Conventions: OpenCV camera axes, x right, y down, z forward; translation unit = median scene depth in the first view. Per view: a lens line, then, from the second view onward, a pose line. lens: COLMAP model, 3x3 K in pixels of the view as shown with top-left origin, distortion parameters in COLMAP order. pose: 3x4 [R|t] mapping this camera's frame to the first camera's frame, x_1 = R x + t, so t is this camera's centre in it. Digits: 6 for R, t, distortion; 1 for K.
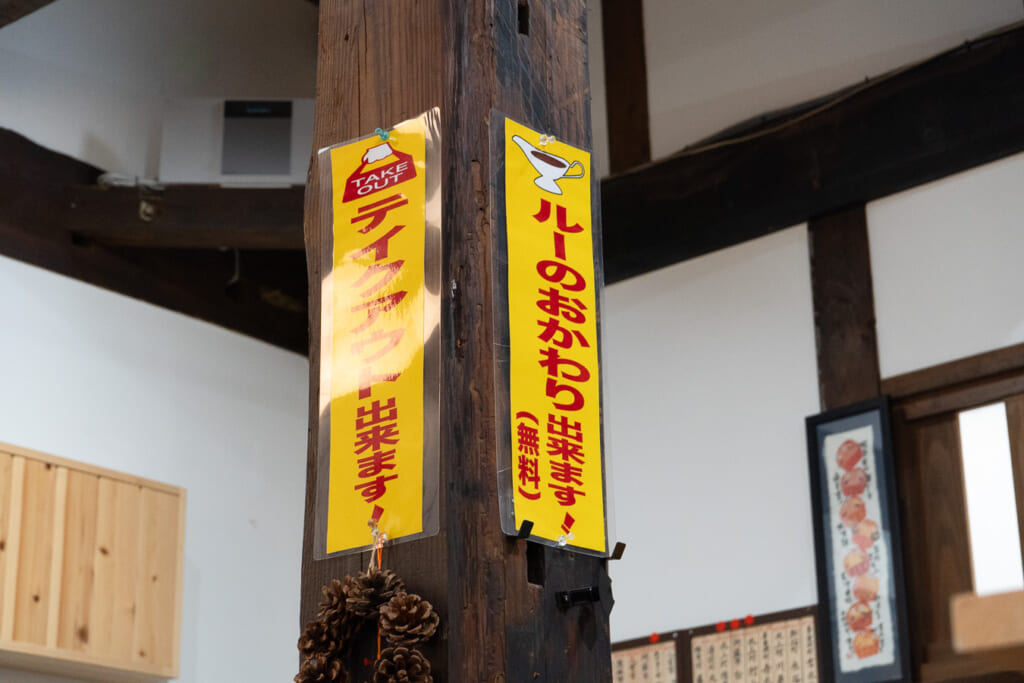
lens RADIAL K [[2057.2, 0, 512.0], [0, 2057.2, 341.5], [0, 0, 1]] dist [0.002839, 0.039027]
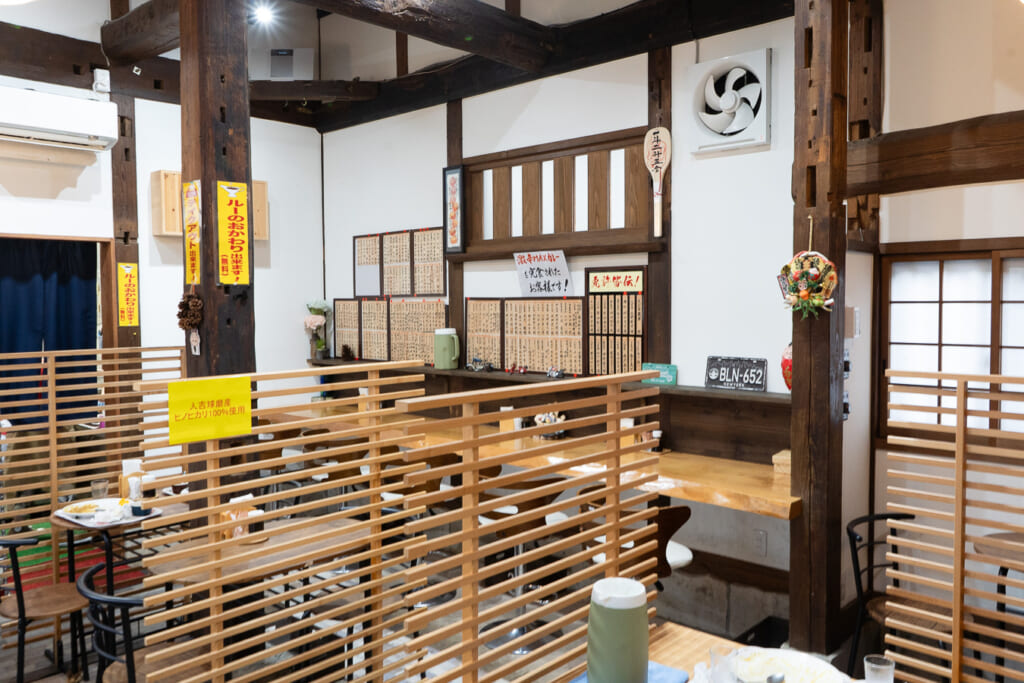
lens RADIAL K [[798.0, 0, 512.0], [0, 798.0, 341.5], [0, 0, 1]] dist [-0.044720, 0.002063]
pose [[0.999428, 0.017719, -0.028810, 0.312771], [-0.005204, 0.922209, 0.386656, -0.210202], [0.033420, -0.386285, 0.921774, -0.278882]]
